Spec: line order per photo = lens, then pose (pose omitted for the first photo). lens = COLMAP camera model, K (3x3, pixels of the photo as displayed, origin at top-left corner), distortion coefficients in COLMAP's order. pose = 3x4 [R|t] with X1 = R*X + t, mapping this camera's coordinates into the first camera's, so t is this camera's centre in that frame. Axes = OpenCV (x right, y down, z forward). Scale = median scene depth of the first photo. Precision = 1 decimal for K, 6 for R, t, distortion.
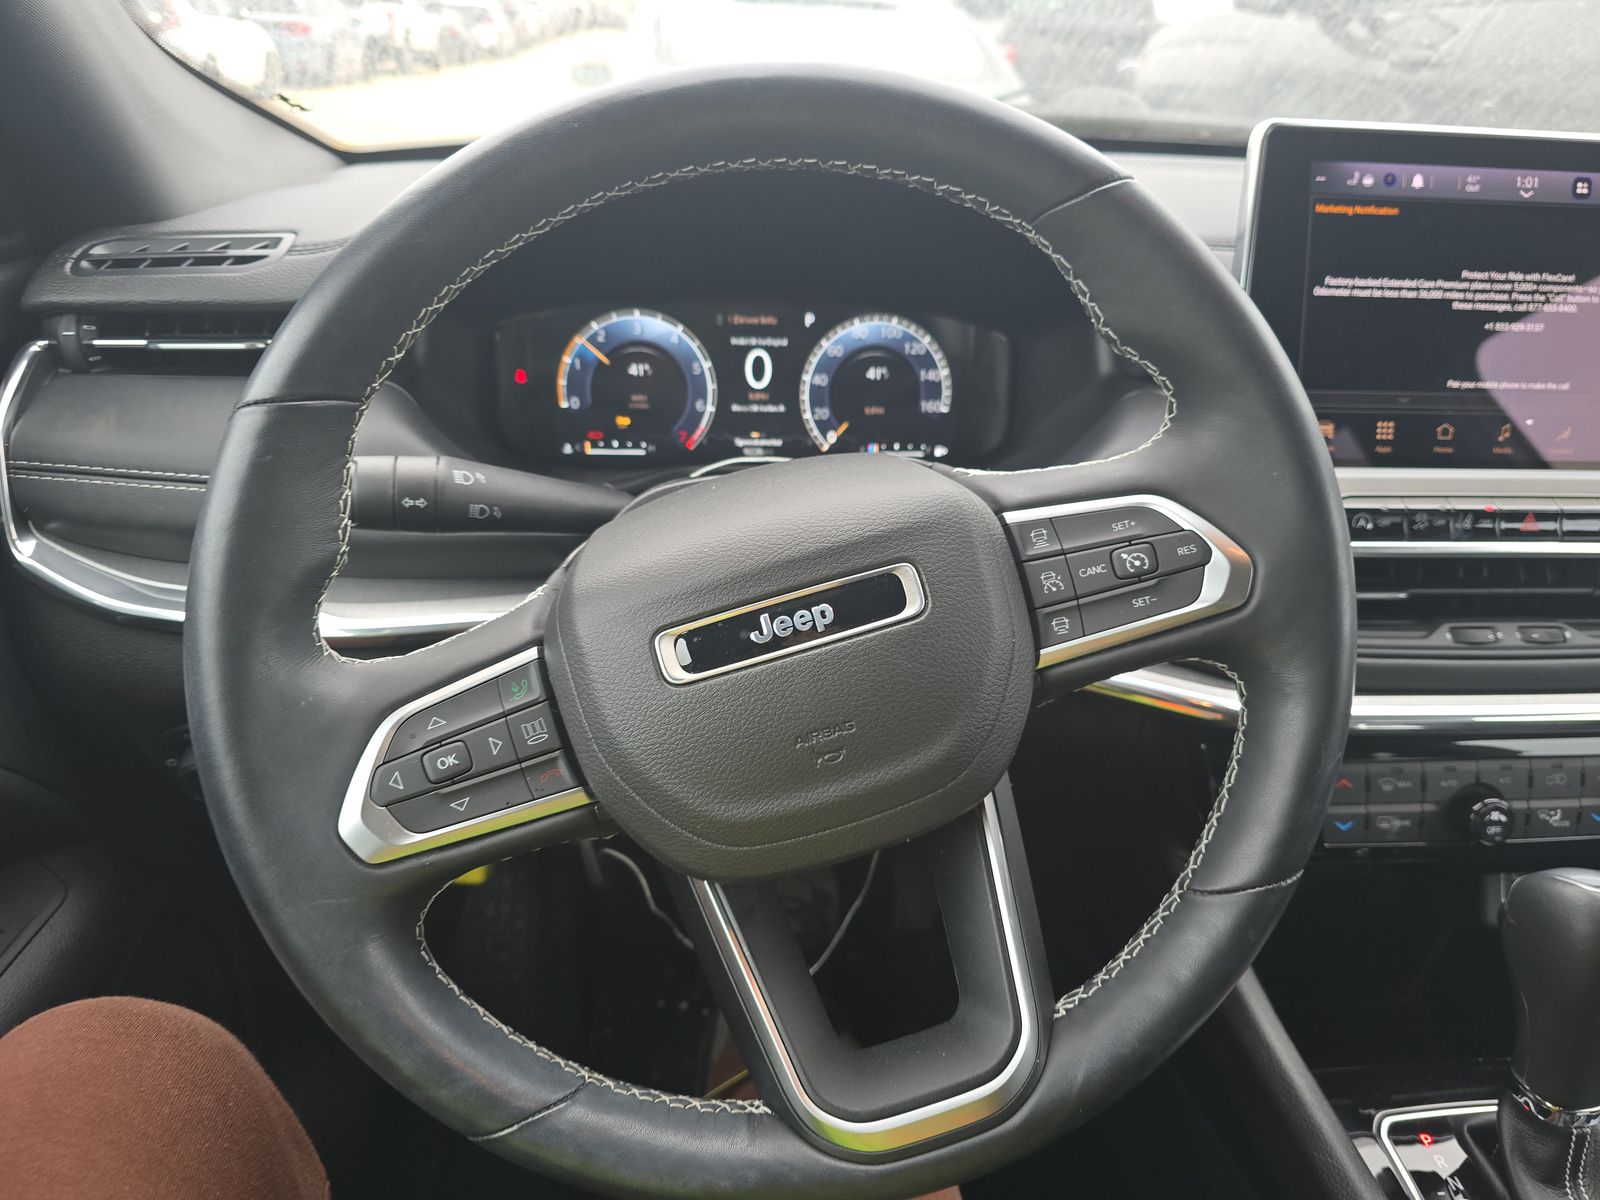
lens RADIAL K [[1163.4, 0, 790.9], [0, 1163.4, 600.1], [0, 0, 1]] dist [0.034667, -0.041903]
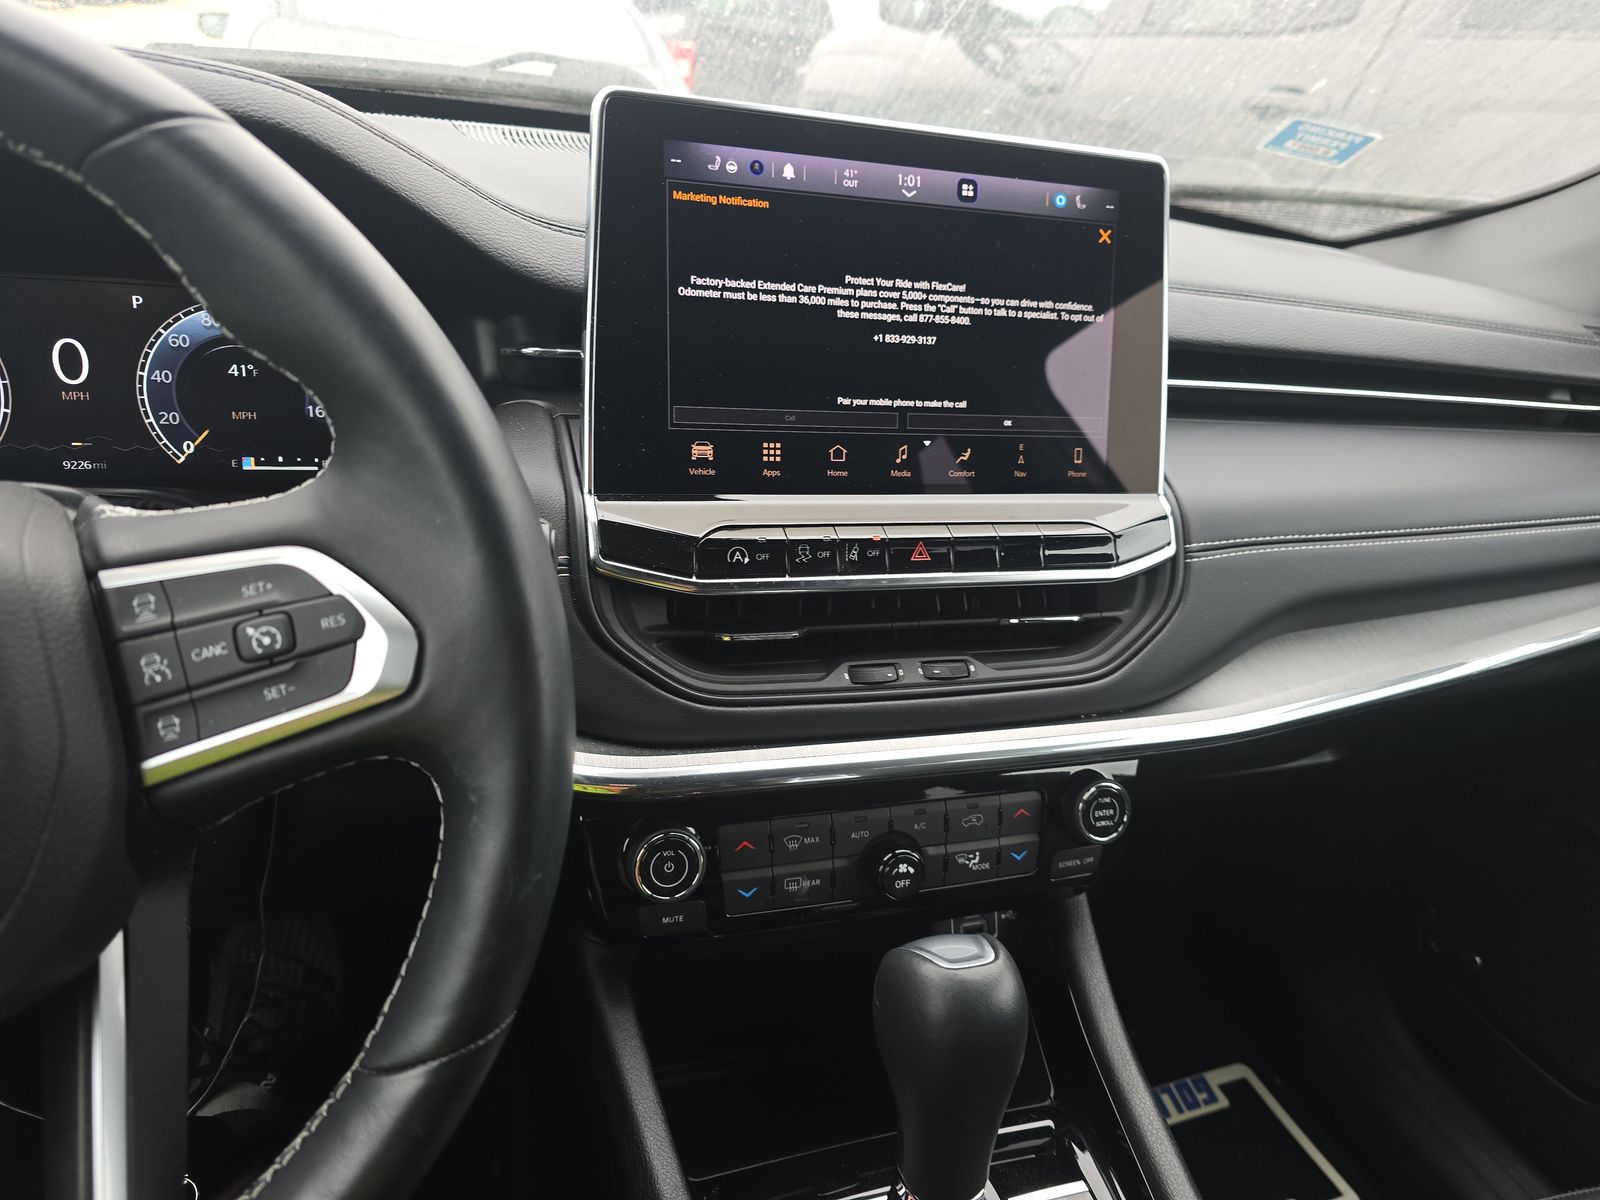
lens RADIAL K [[1163.4, 0, 796.7], [0, 1163.4, 606.6], [0, 0, 1]] dist [0.034667, -0.041903]
pose [[0.968160, -0.028395, 0.248716, 0.301873], [0.025852, 0.999575, 0.013483, -0.037640], [-0.248993, -0.006624, 0.968483, 0.132517]]
